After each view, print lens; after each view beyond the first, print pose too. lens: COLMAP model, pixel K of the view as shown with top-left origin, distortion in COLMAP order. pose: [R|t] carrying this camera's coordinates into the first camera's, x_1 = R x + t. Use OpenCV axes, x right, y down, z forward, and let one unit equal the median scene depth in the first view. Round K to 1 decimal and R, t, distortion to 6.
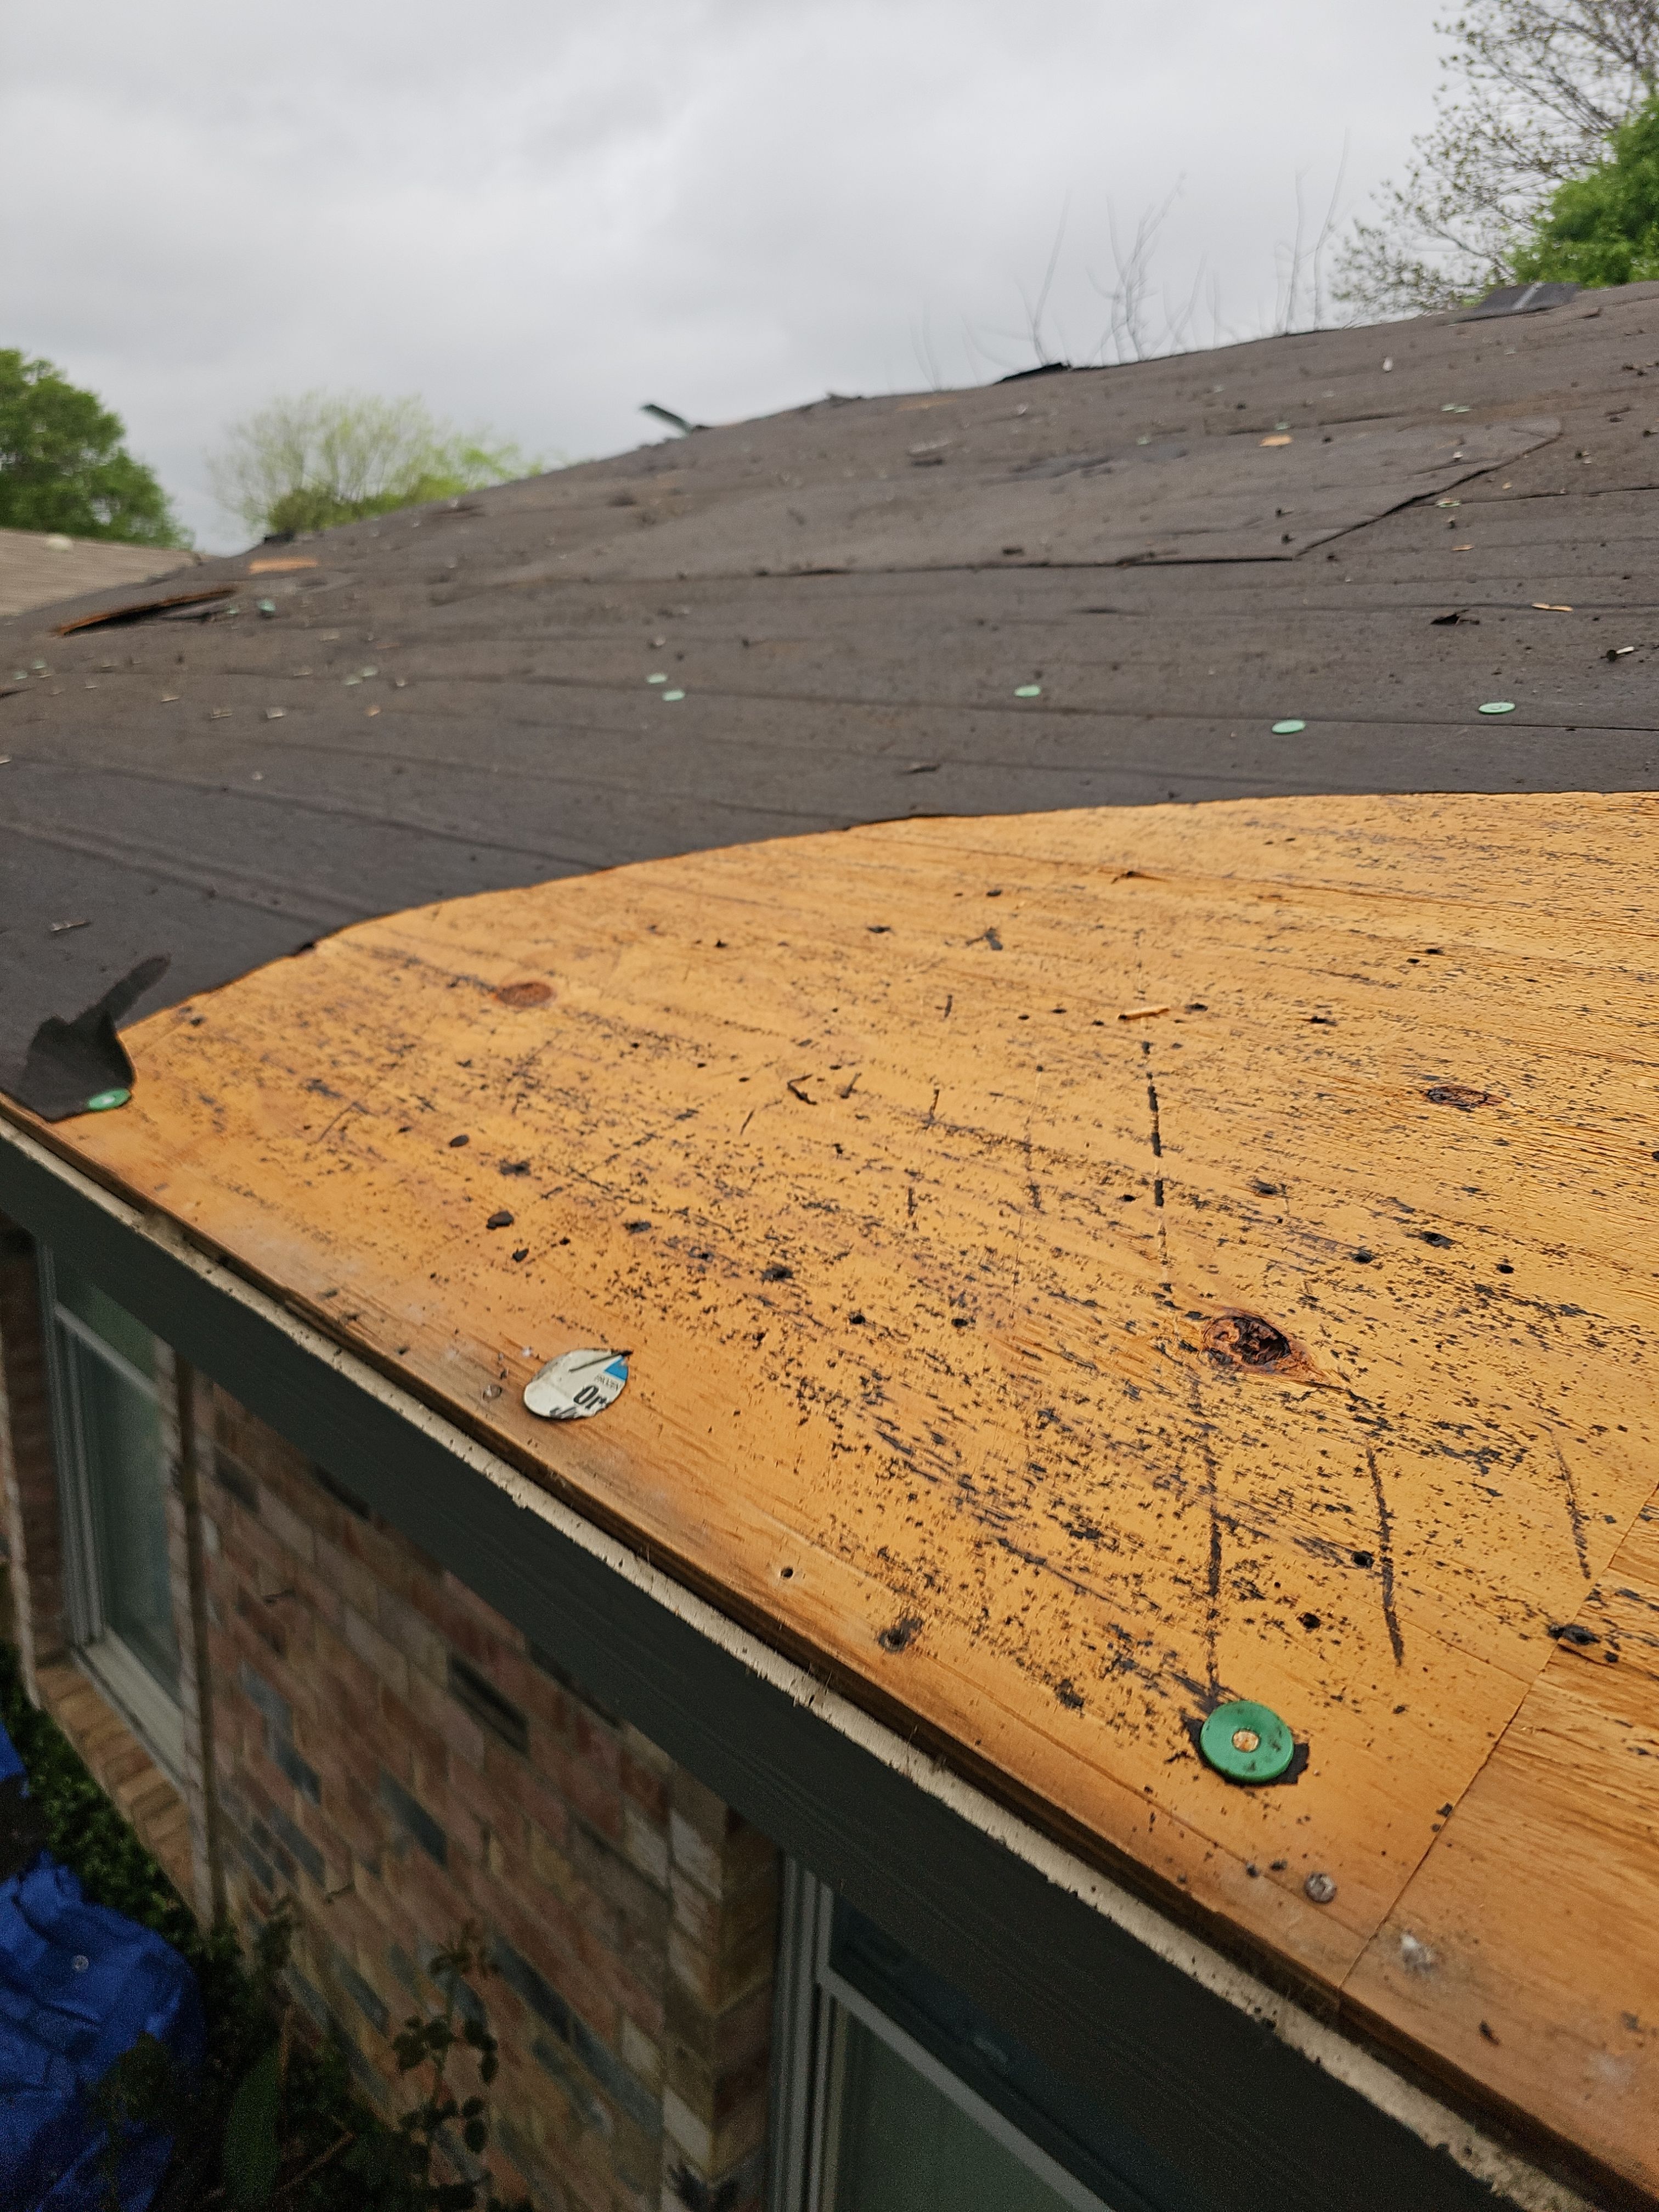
lens RADIAL K [[1500.6, 0, 829.5], [0, 1500.6, 1106.0], [0, 0, 1]] dist [-0.009381, -0.004170]
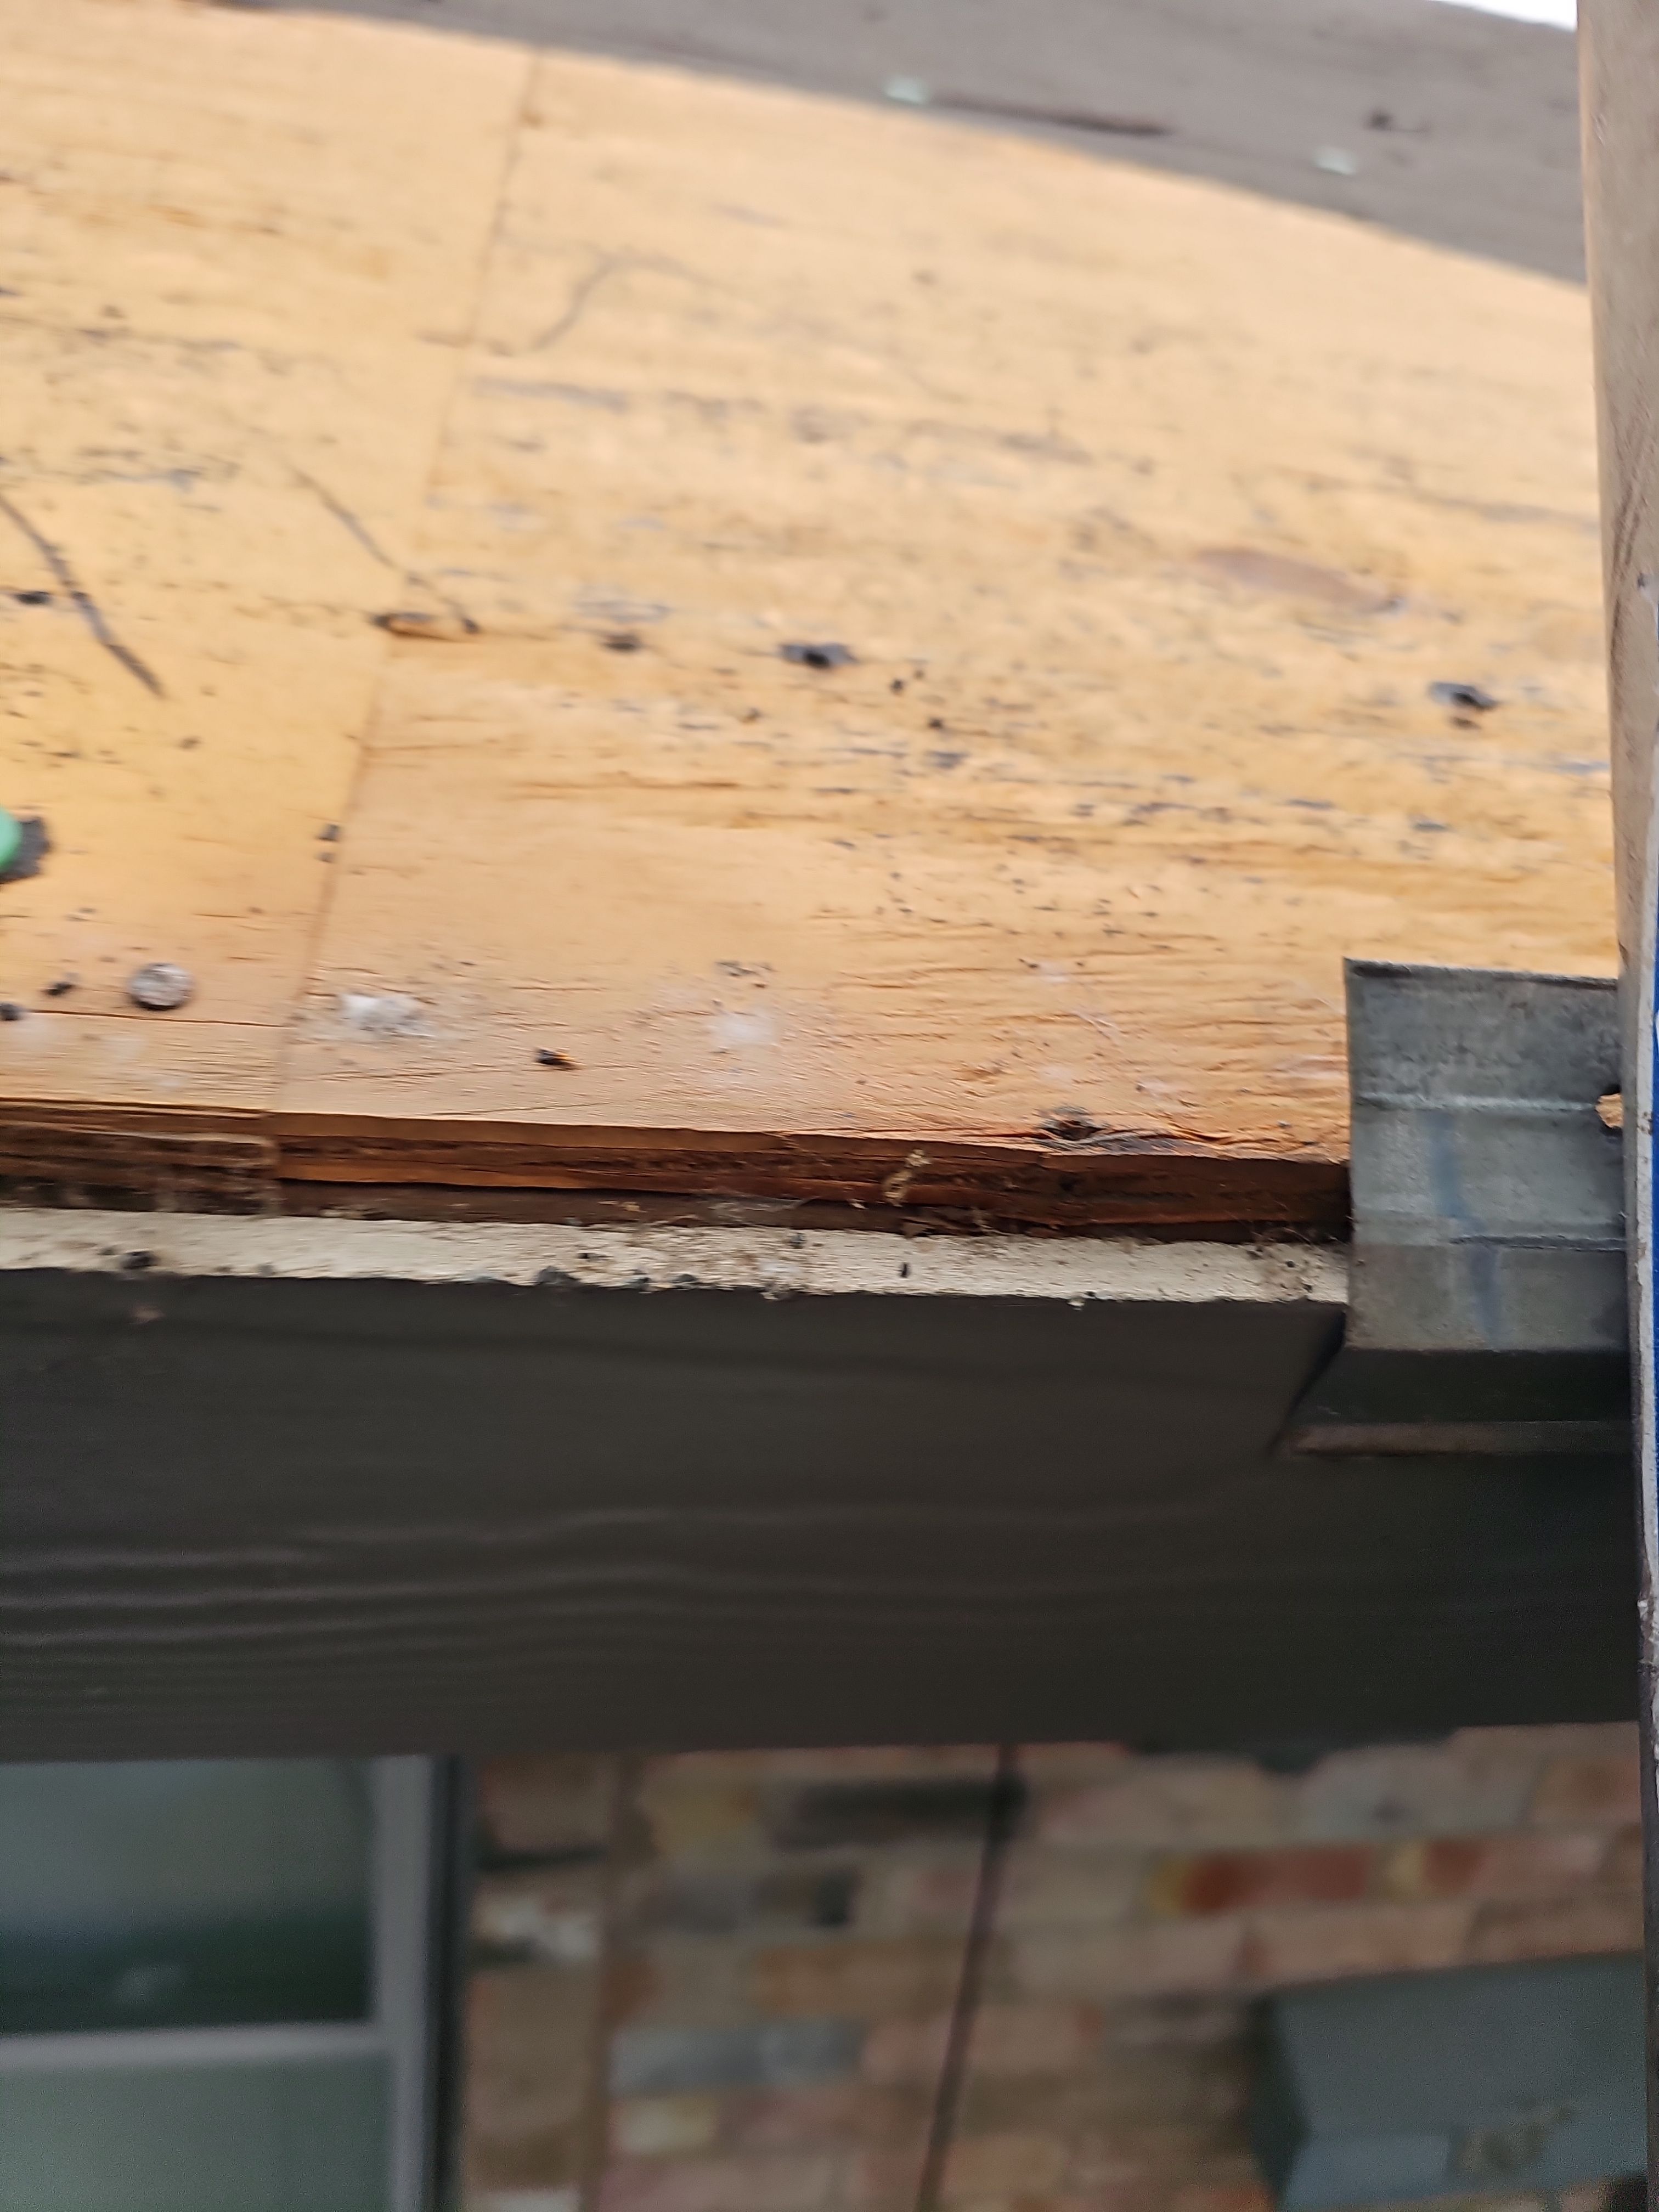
lens RADIAL K [[1500.6, 0, 829.5], [0, 1500.6, 1106.0], [0, 0, 1]] dist [-0.009381, -0.004170]
pose [[0.609368, -0.324359, 0.723507, 0.089444], [0.112429, 0.938623, 0.326107, 0.380294], [-0.784876, -0.117376, 0.608434, 0.479099]]
